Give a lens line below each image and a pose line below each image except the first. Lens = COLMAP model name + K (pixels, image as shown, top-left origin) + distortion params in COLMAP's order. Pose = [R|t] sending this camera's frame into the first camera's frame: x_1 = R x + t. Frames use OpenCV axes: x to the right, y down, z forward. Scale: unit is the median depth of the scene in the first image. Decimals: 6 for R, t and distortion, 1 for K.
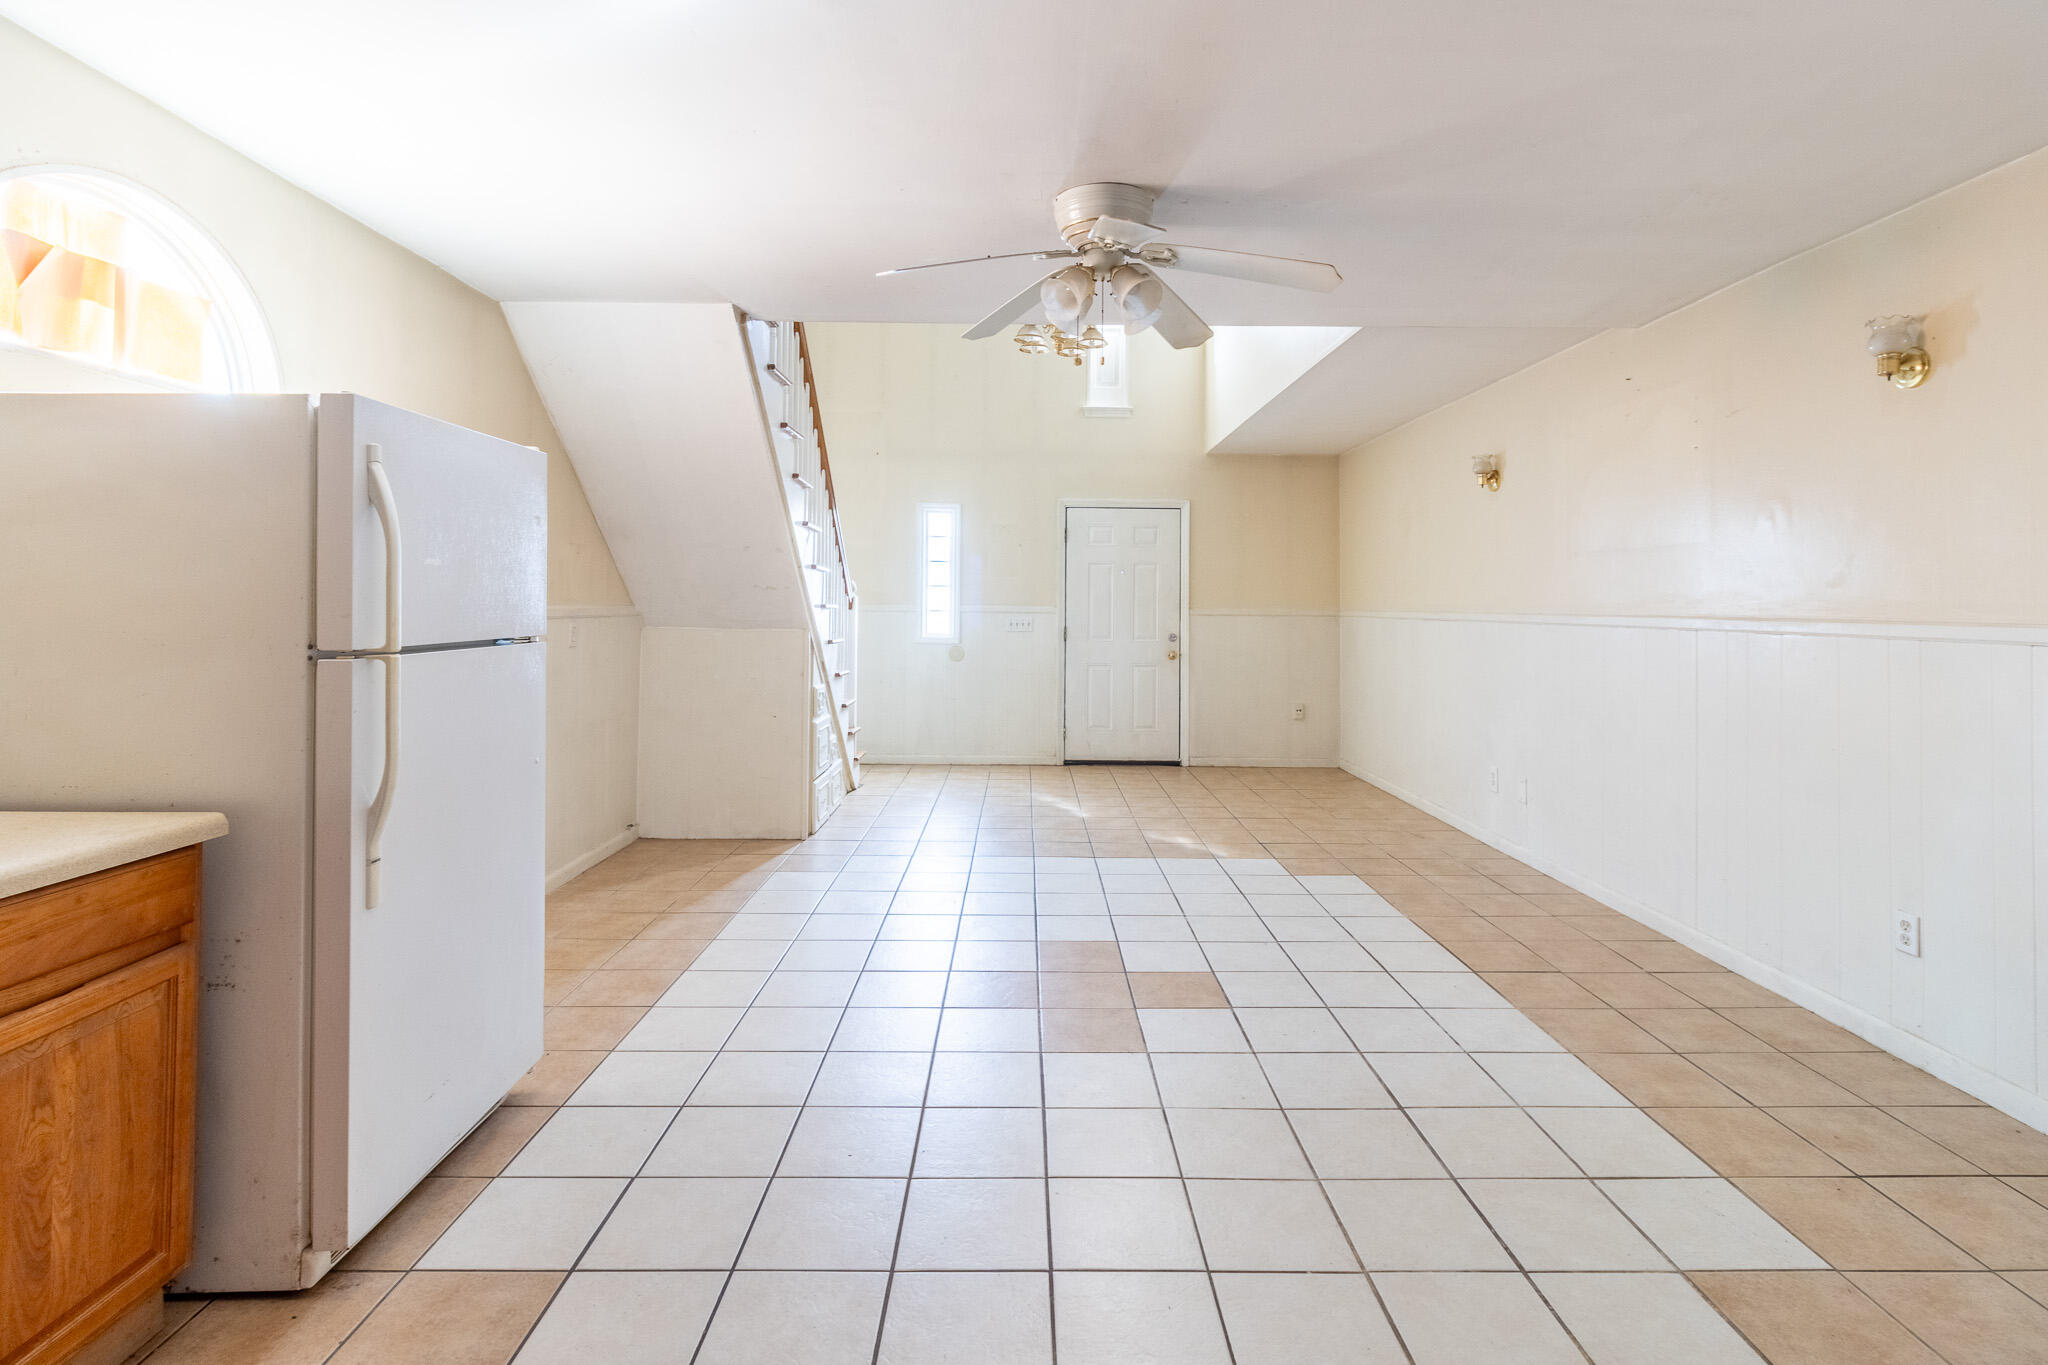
lens RADIAL K [[961.1, 0, 1026.0], [0, 961.1, 602.8], [0, 0, 1]] dist [0.000041, -0.000088]
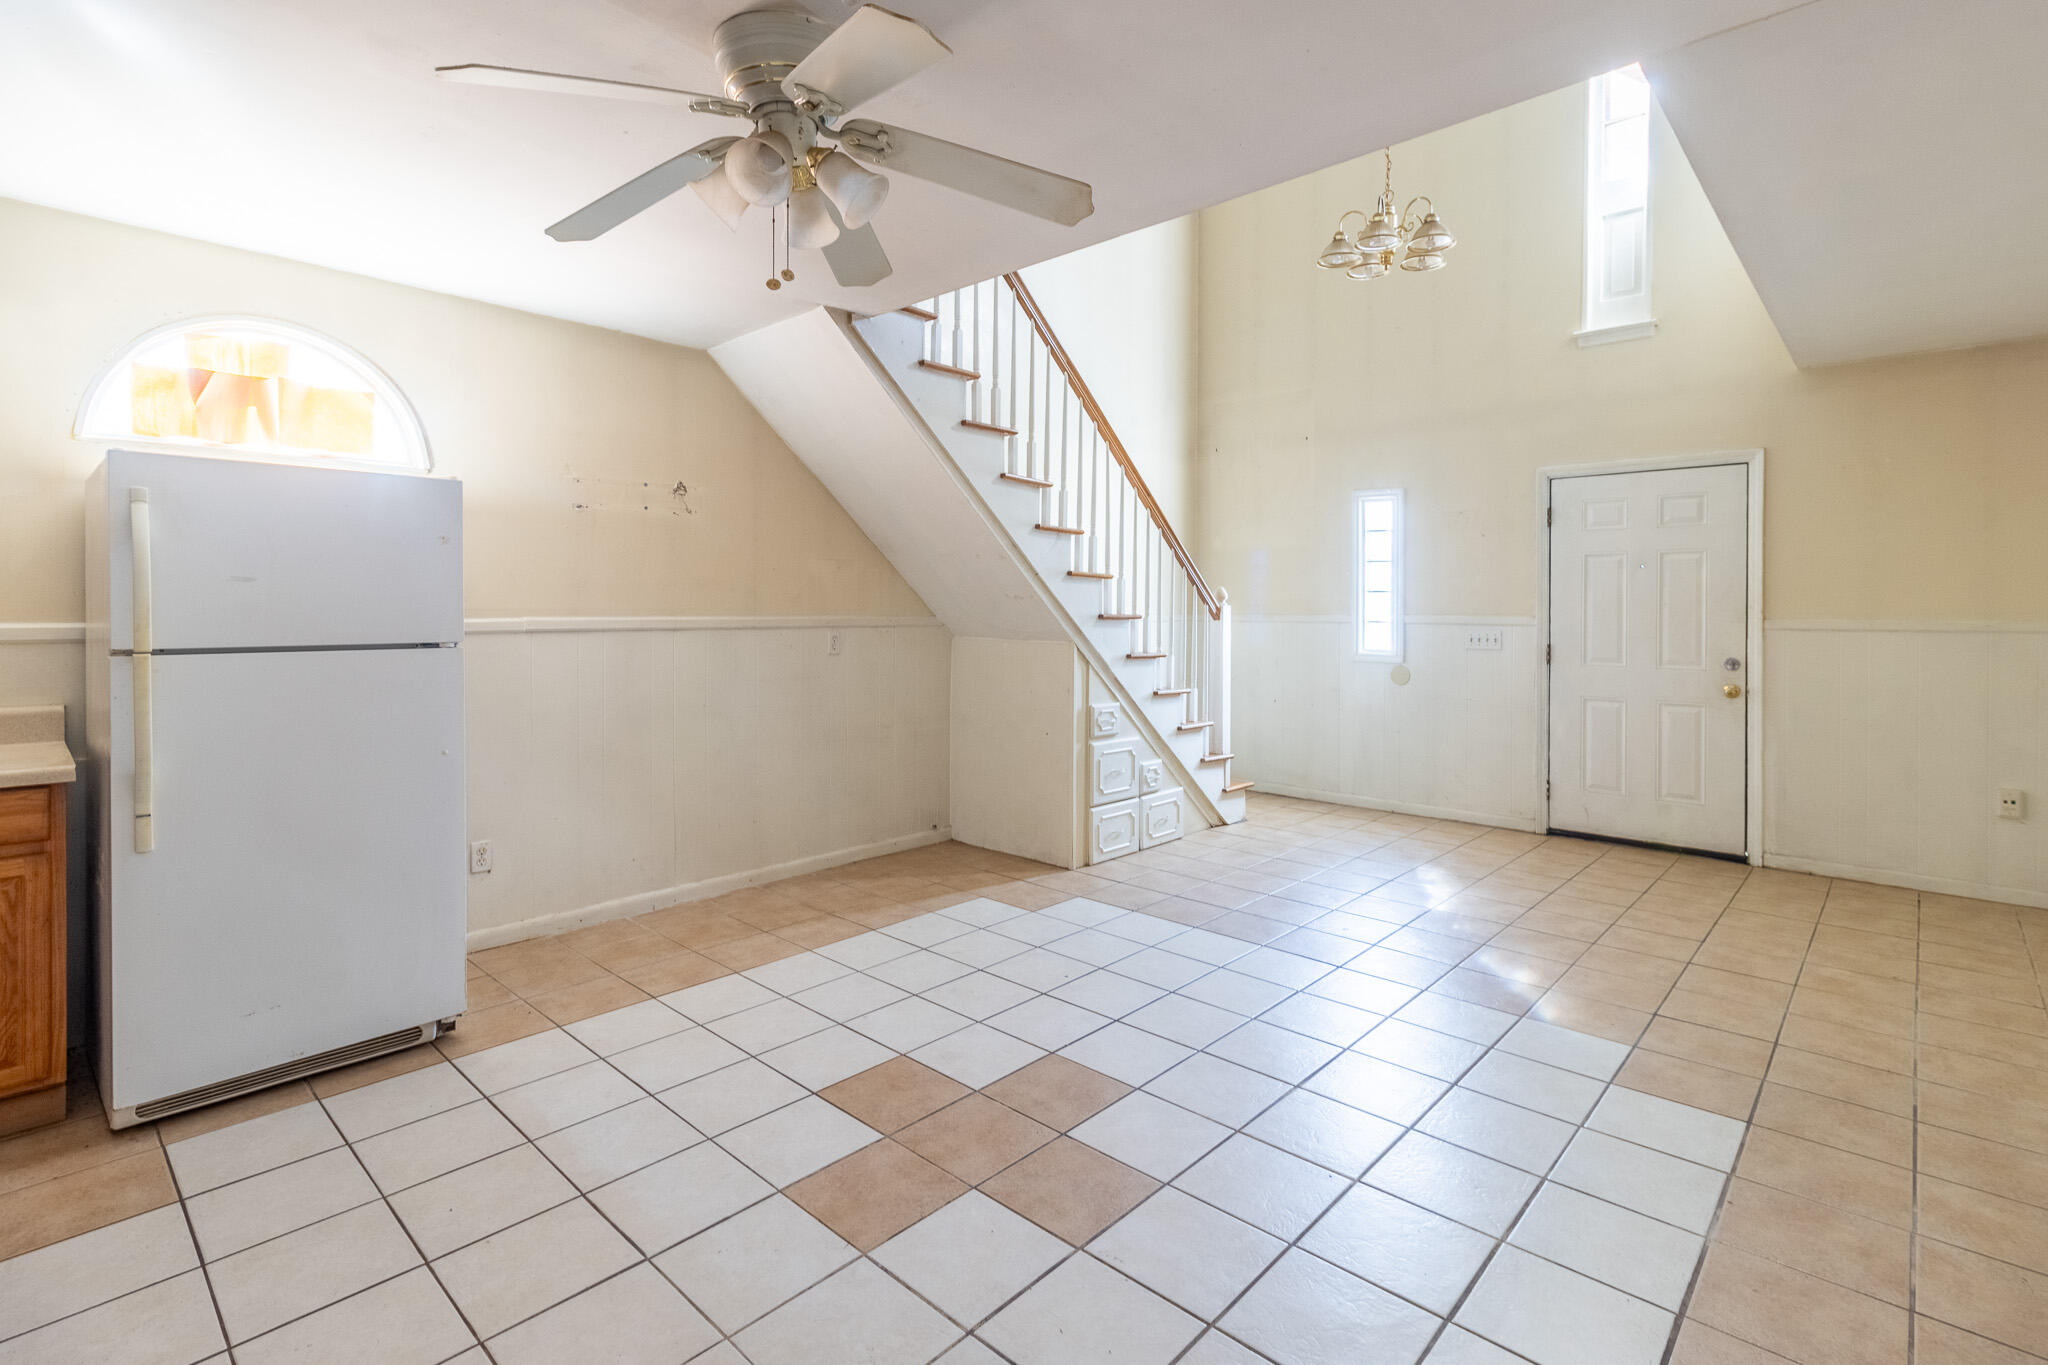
lens RADIAL K [[952.9, 0, 1036.6], [0, 952.9, 626.2], [0, 0, 1]] dist [0.002797, -0.001265]
pose [[0.729407, 0.005275, -0.684060, 0.251489], [0.003801, 0.999924, 0.011763, 0.001393], [0.684069, -0.011180, 0.729331, 0.212791]]
